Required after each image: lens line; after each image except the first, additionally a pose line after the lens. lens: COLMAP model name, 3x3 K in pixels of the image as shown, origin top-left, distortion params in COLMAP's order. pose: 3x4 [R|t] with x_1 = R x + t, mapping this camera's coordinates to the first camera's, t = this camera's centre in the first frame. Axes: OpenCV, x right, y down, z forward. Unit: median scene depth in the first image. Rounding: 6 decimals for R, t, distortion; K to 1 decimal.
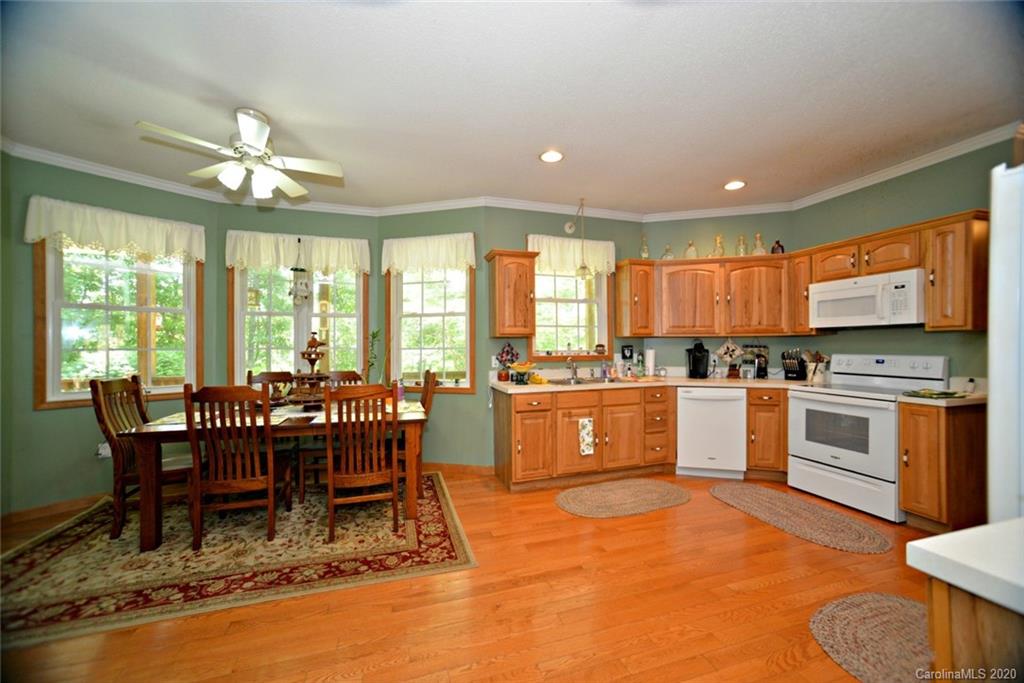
lens RADIAL K [[411.5, 0, 510.2], [0, 411.5, 345.4], [0, 0, 1]] dist [0.002617, 0.000746]
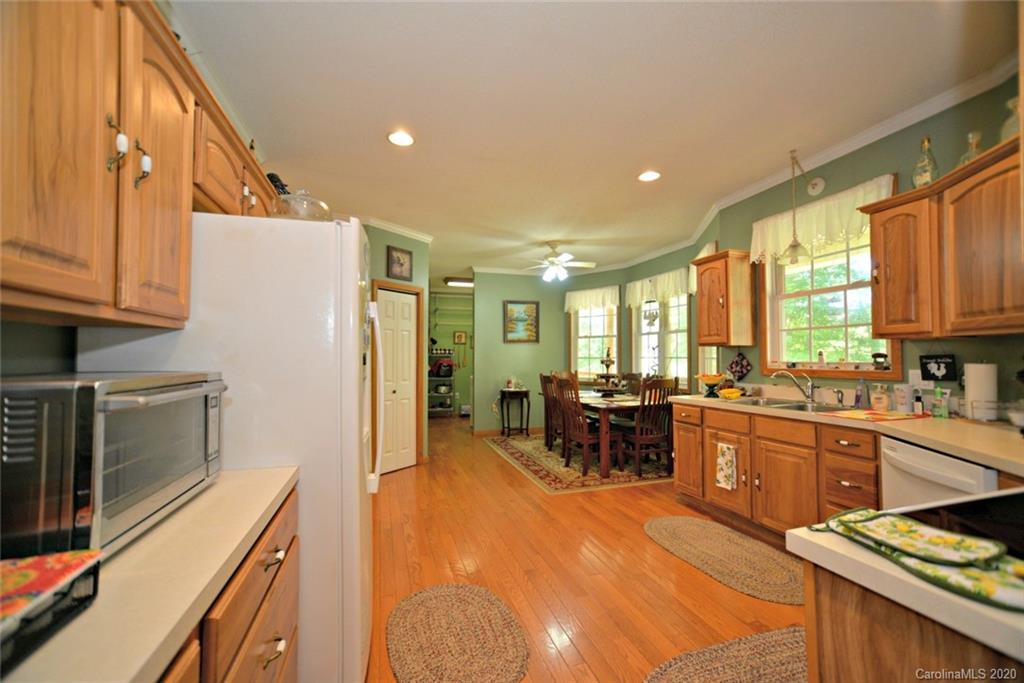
lens RADIAL K [[411.5, 0, 513.5], [0, 411.5, 347.4], [0, 0, 1]] dist [0.002617, 0.000746]
pose [[-0.003170, -0.022530, -0.999741, 0.946694], [0.007350, 0.999719, -0.022553, -0.001496], [0.999968, -0.007419, -0.003004, 0.540718]]
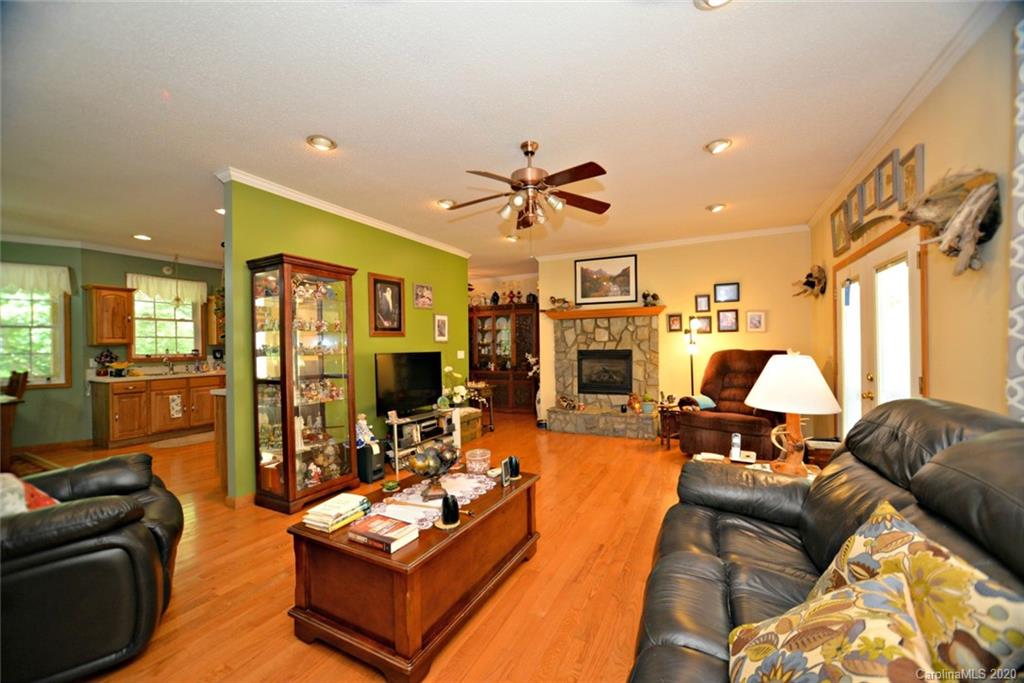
lens RADIAL K [[391.4, 0, 517.0], [0, 391.4, 347.5], [0, 0, 1]] dist [-0.002411, 0.001611]
pose [[0.701626, -0.003417, 0.712537, 0.027796], [-0.000185, 0.999988, 0.004978, -0.020328], [-0.712546, -0.003624, 0.701616, -0.989598]]
